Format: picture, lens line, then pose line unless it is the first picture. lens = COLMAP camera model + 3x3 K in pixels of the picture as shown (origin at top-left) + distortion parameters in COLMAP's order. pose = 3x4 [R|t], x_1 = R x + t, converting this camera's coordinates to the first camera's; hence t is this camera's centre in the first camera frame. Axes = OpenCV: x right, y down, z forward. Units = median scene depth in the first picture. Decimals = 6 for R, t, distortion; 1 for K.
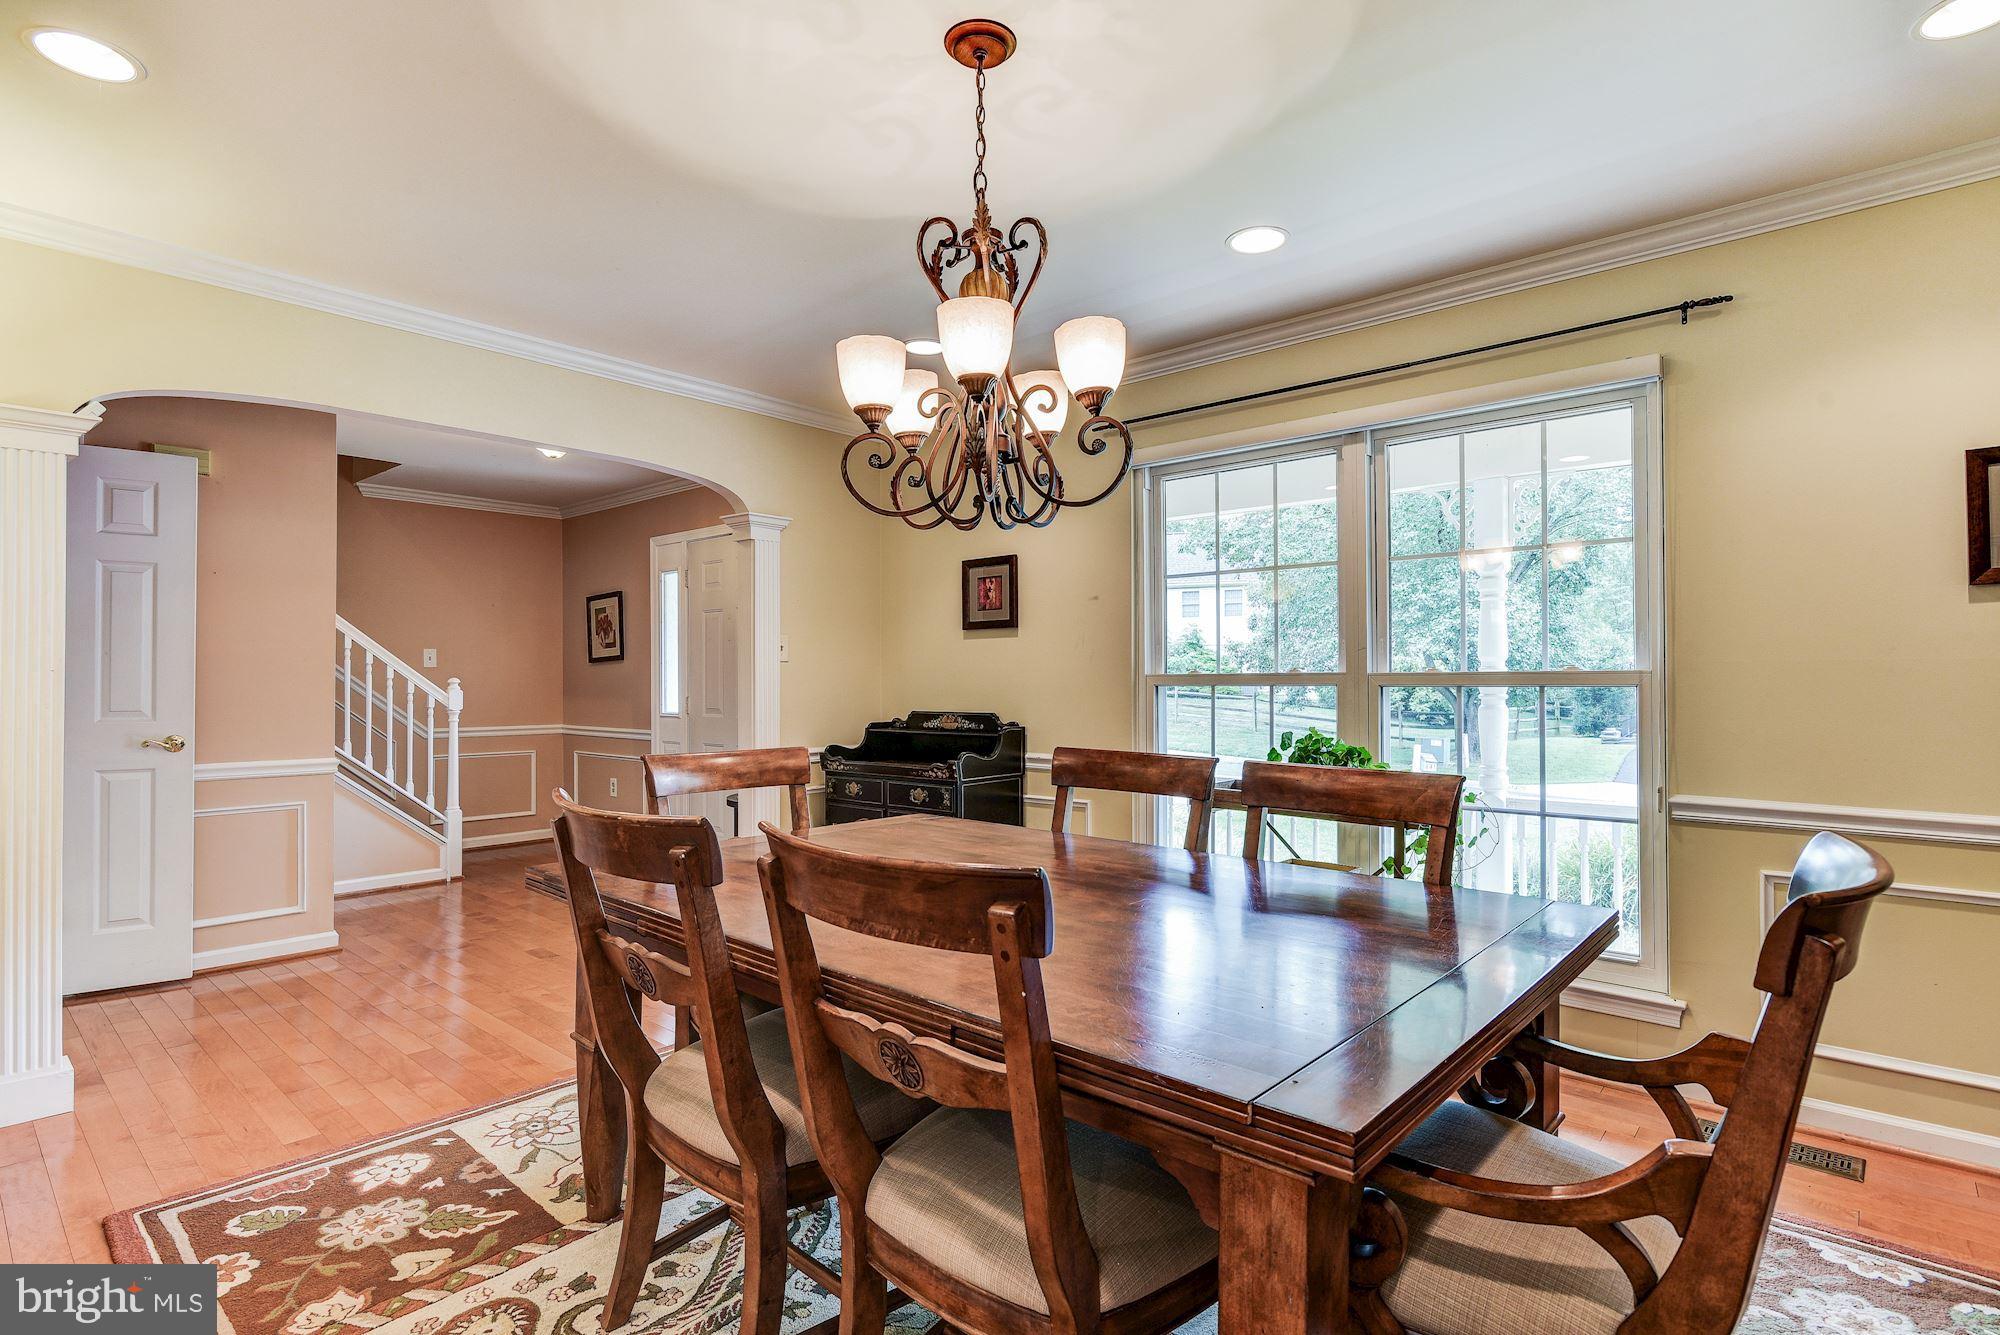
lens RADIAL K [[979.2, 0, 992.4], [0, 979.2, 675.8], [0, 0, 1]] dist [0.002777, -0.005040]
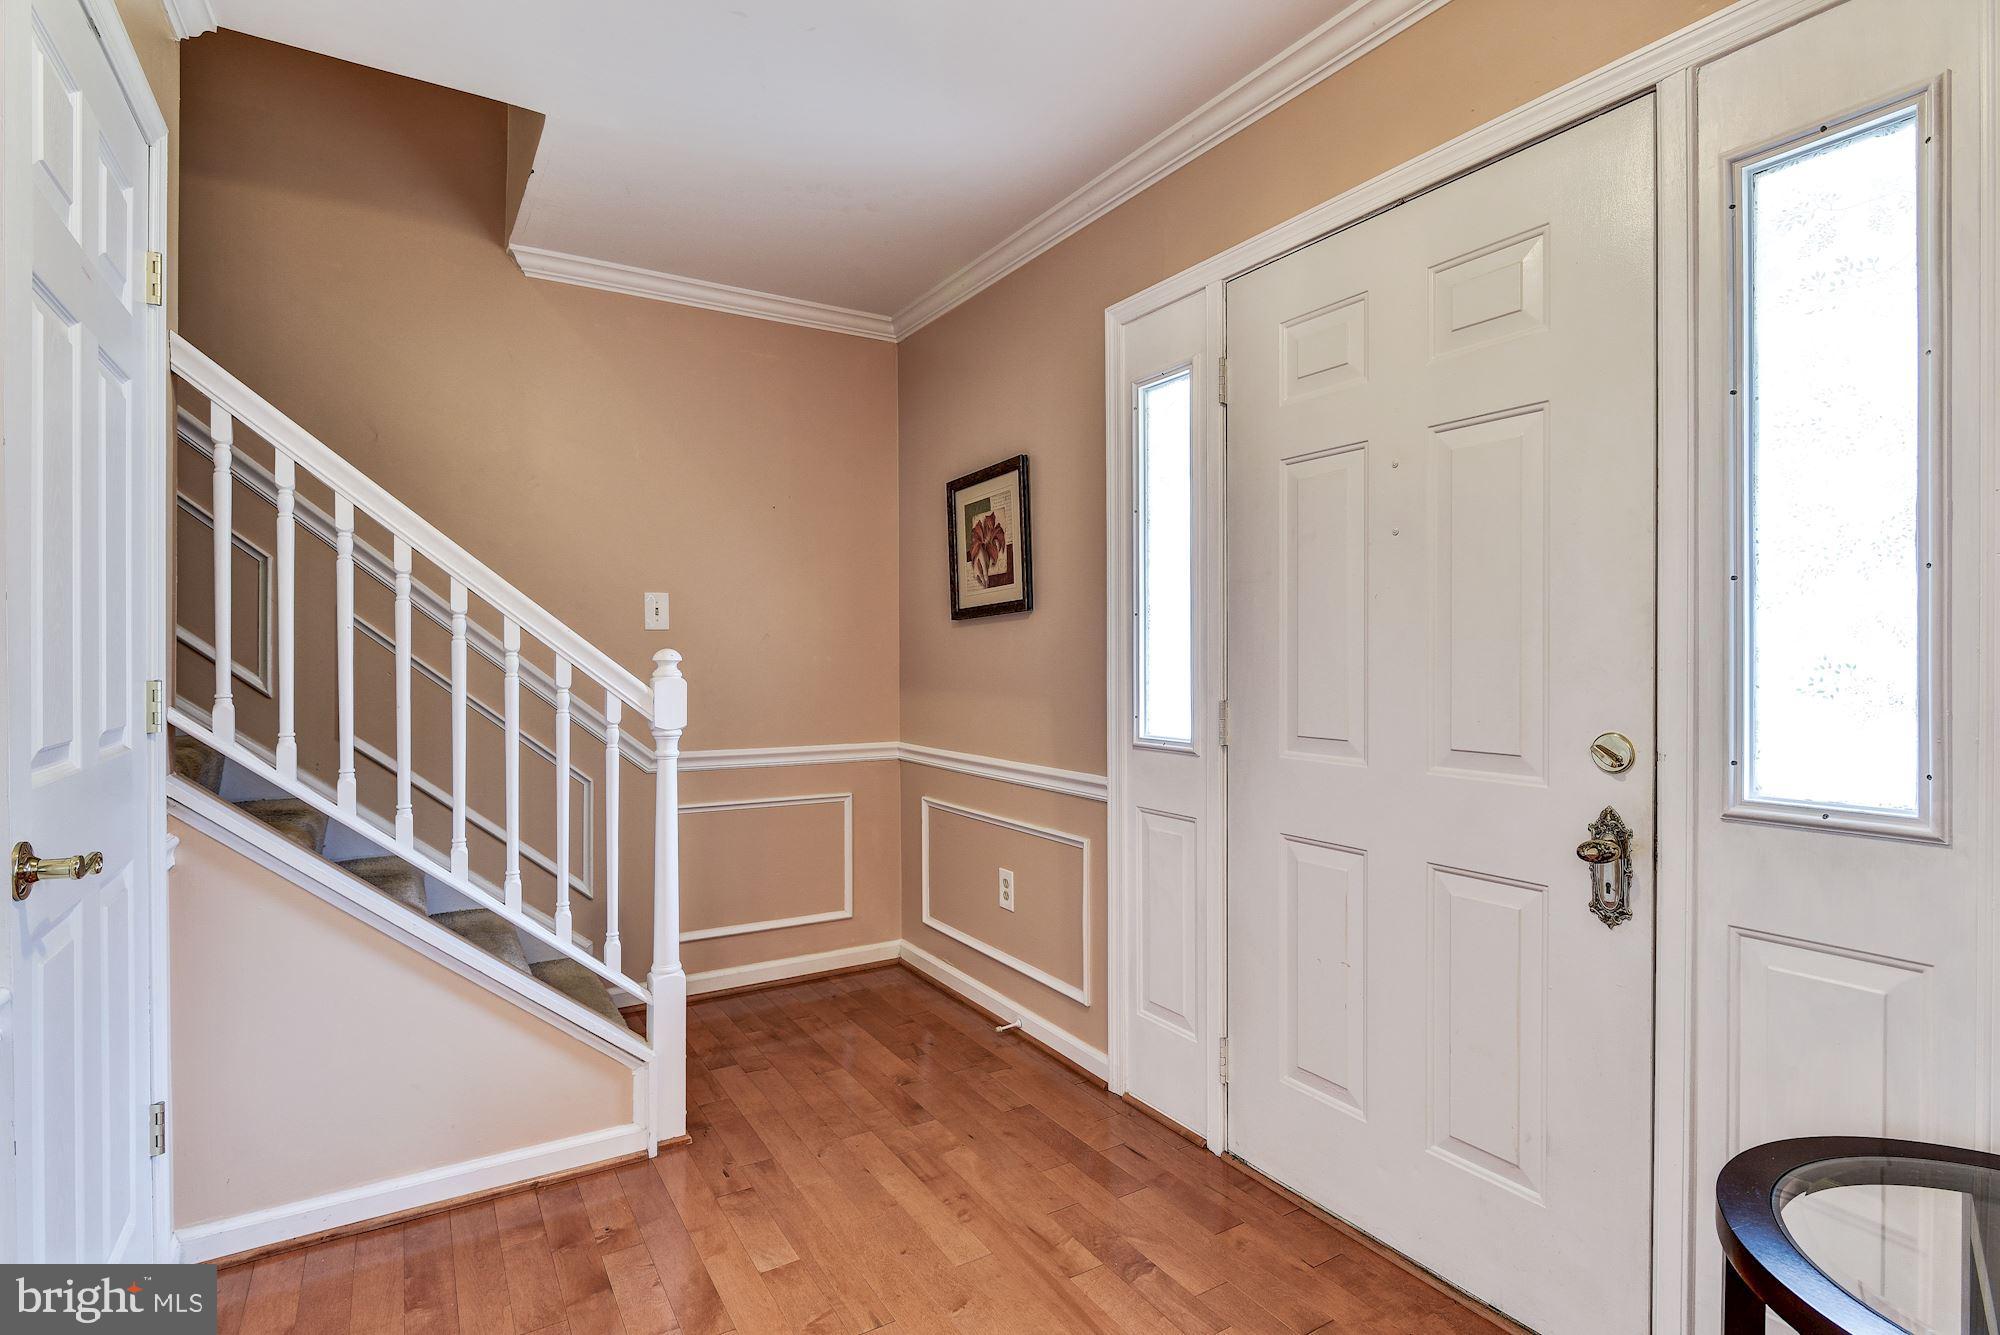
lens RADIAL K [[979.2, 0, 1001.8], [0, 979.2, 663.7], [0, 0, 1]] dist [0.002777, -0.005040]
pose [[0.960726, 0.001979, -0.277493, -0.282134], [0.000407, 0.999963, 0.008542, 0.004567], [0.277500, -0.008320, 0.960690, 0.603000]]
